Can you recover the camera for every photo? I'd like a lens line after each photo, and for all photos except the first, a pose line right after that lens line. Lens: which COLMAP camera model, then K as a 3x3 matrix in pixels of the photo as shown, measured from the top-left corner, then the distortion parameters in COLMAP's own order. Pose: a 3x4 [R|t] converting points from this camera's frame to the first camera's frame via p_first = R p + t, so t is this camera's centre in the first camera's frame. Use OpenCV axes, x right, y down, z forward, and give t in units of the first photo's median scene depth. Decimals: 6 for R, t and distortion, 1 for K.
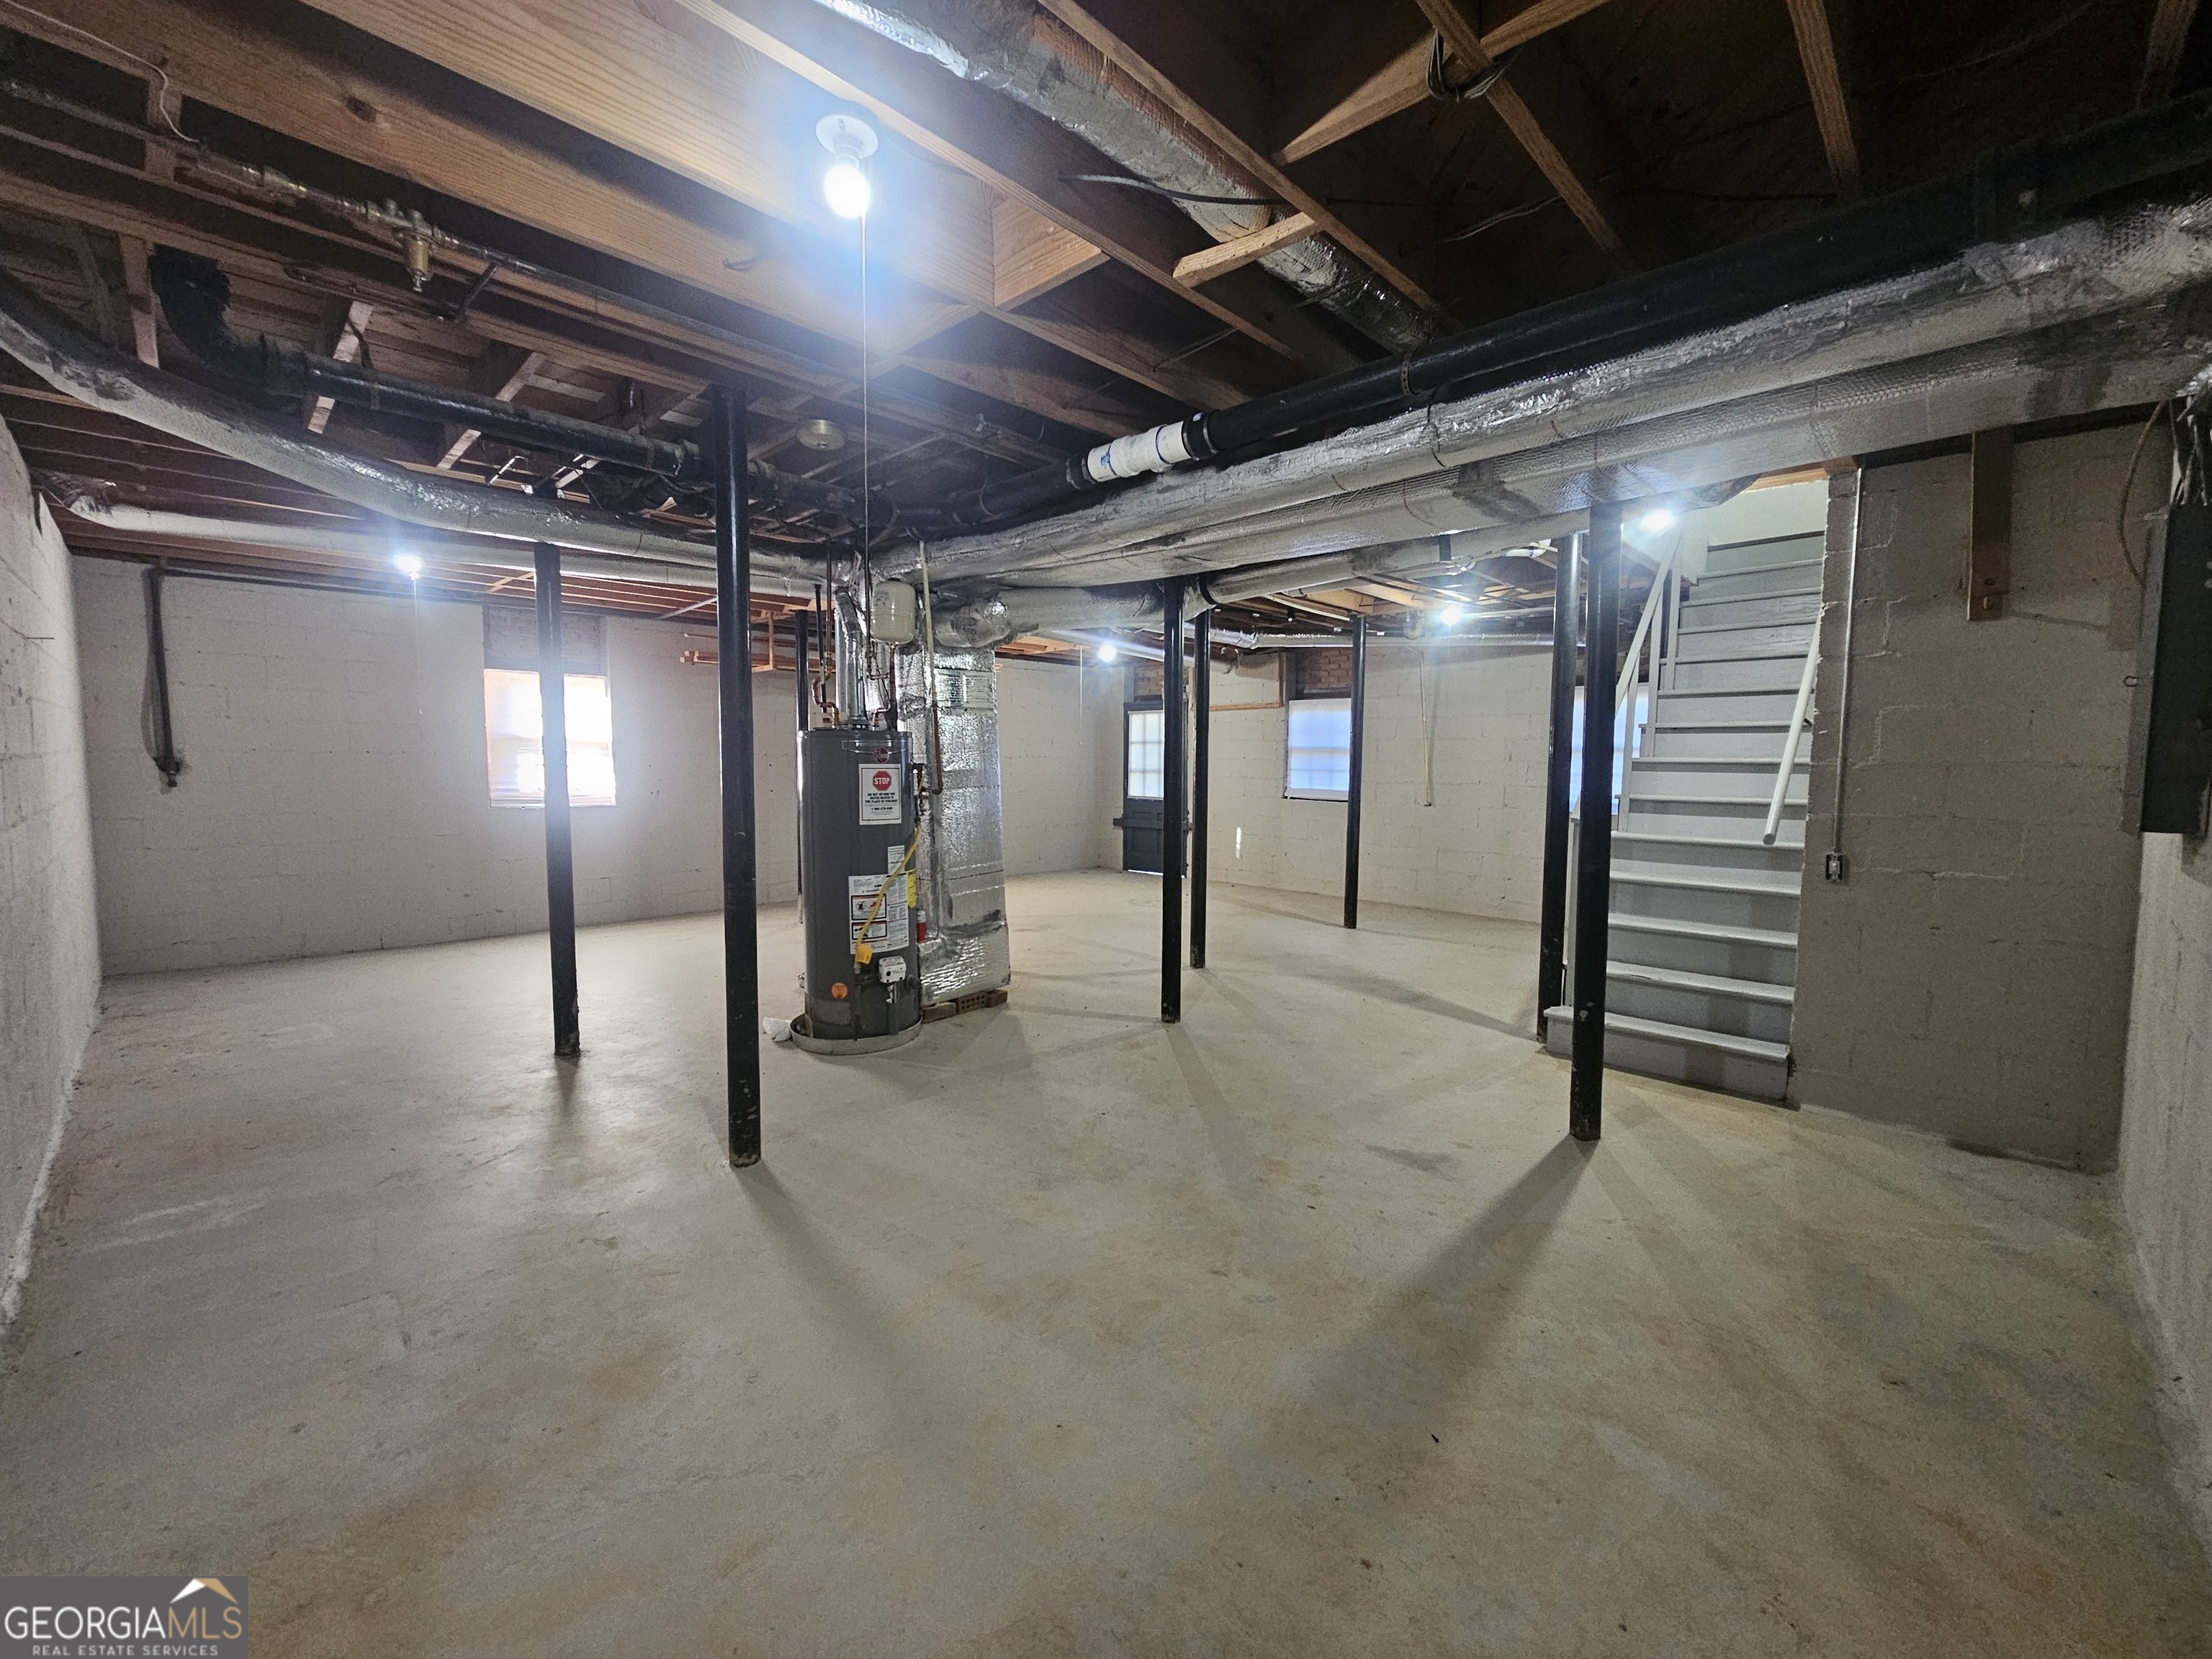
lens RADIAL K [[906.2, 0, 1093.3], [0, 906.2, 827.3], [0, 0, 1]] dist [-0.003669, 0.001071]
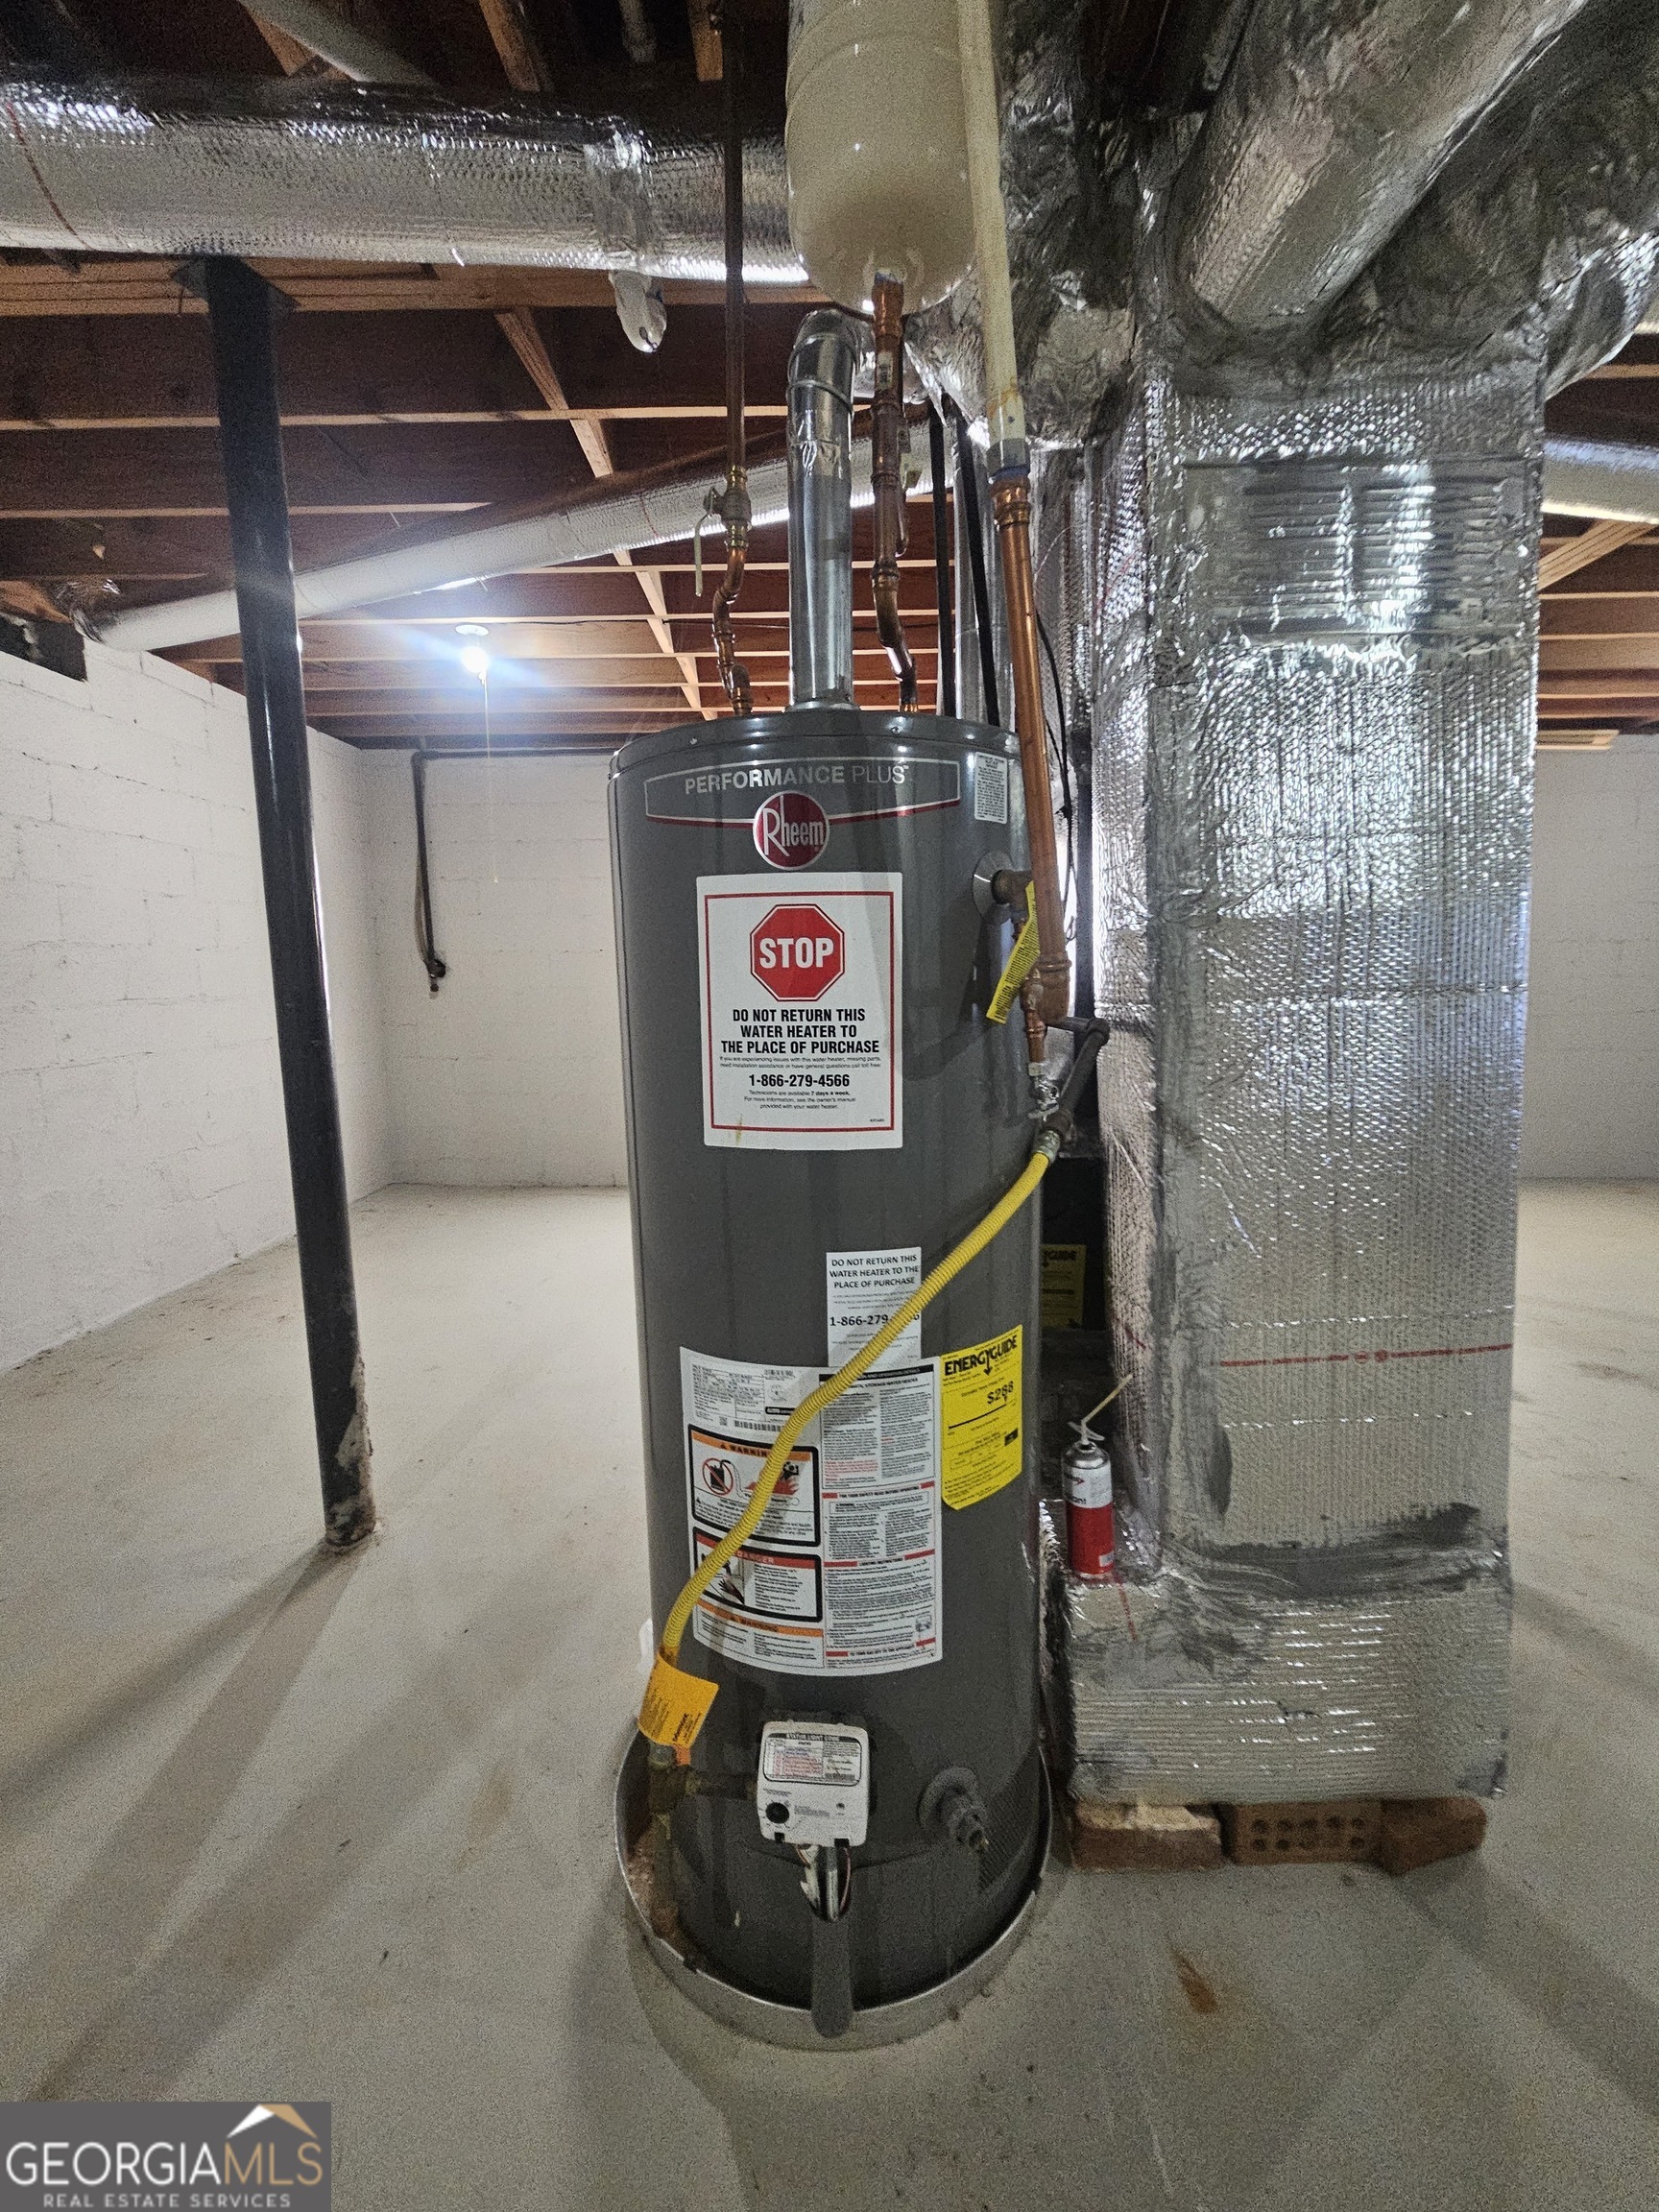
lens RADIAL K [[906.2, 0, 850.2], [0, 906.2, 1095.9], [0, 0, 1]] dist [-0.003669, 0.001071]
pose [[0.694015, 0.083478, -0.715105, -0.065606], [-0.041520, 0.996243, 0.076002, -0.033737], [0.718763, -0.023055, 0.694873, 0.844873]]
